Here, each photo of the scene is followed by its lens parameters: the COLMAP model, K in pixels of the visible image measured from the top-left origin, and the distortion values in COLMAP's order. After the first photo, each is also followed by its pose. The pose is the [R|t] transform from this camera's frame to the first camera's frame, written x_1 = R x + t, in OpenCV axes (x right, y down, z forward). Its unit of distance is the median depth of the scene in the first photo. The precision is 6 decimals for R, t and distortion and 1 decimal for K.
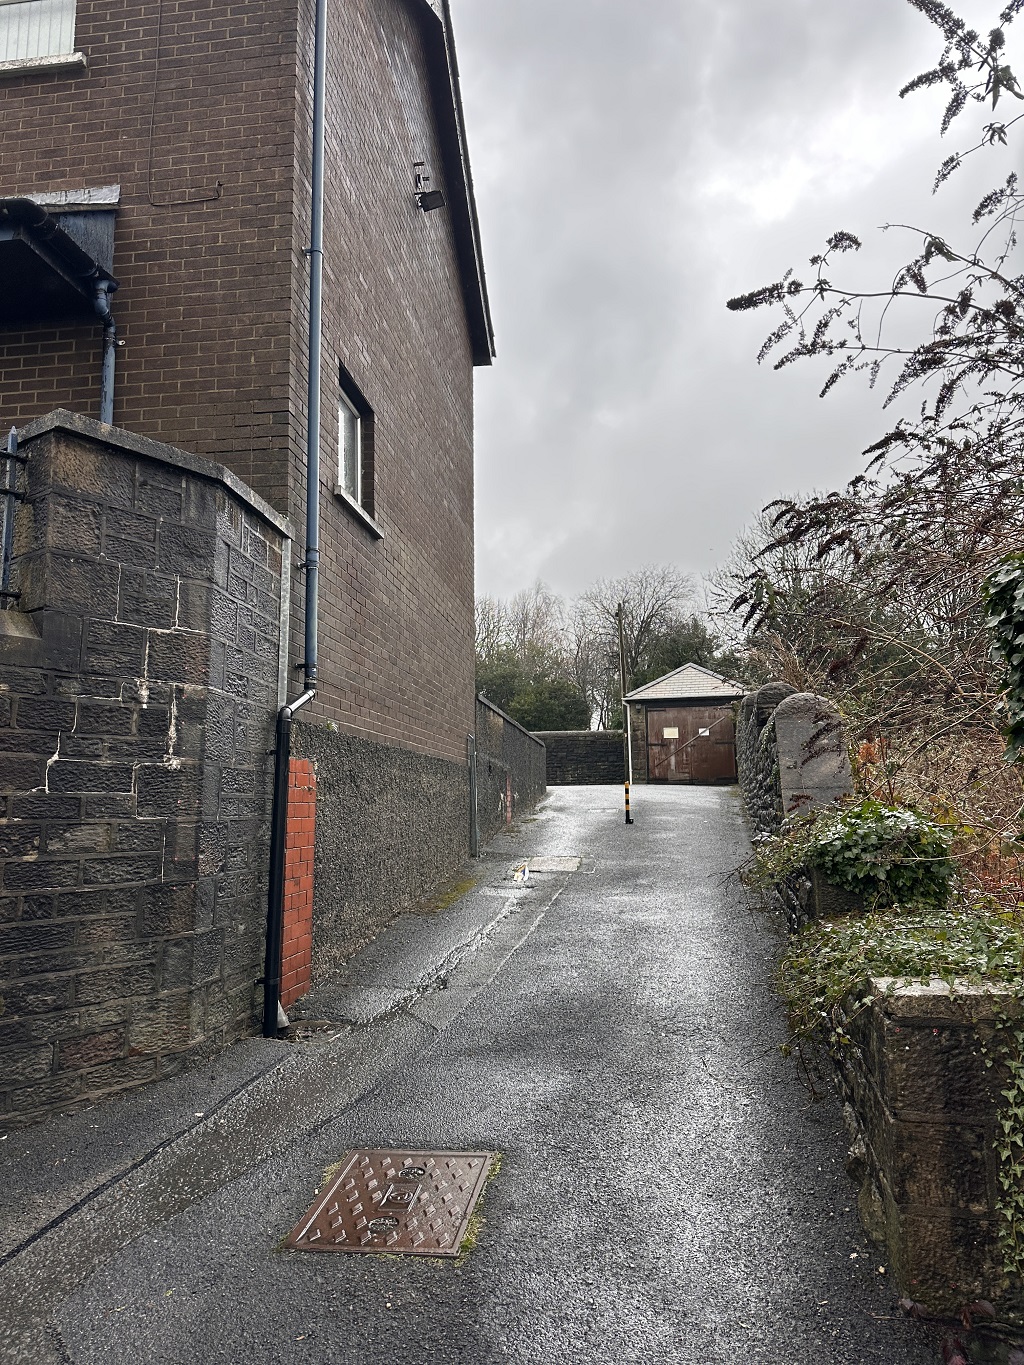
lens RADIAL K [[956.2, 0, 511.2], [0, 956.2, 681.7], [0, 0, 1]] dist [-0.000465, -0.000012]
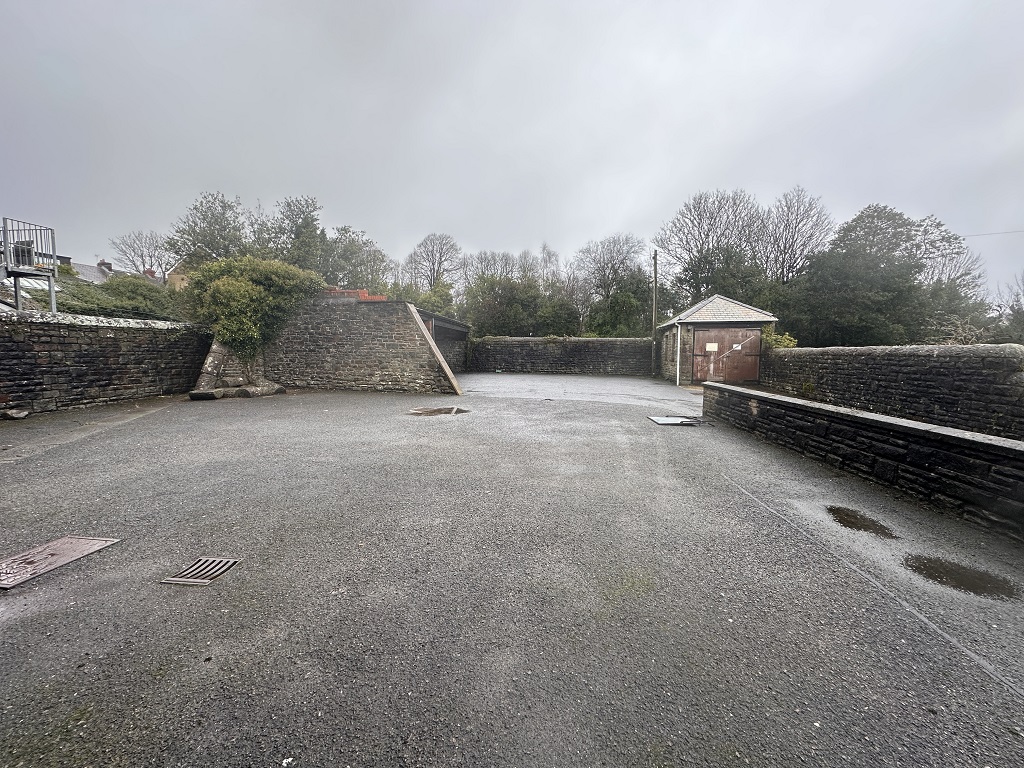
lens RADIAL K [[407.0, 0, 511.6], [0, 407.0, 384.0], [0, 0, 1]] dist [0.000437, 0.000153]
pose [[0.999289, 0.006571, 0.037124, -0.143520], [-0.014314, 0.977086, 0.212361, -0.015094], [-0.034878, -0.212742, 0.976486, 0.424501]]
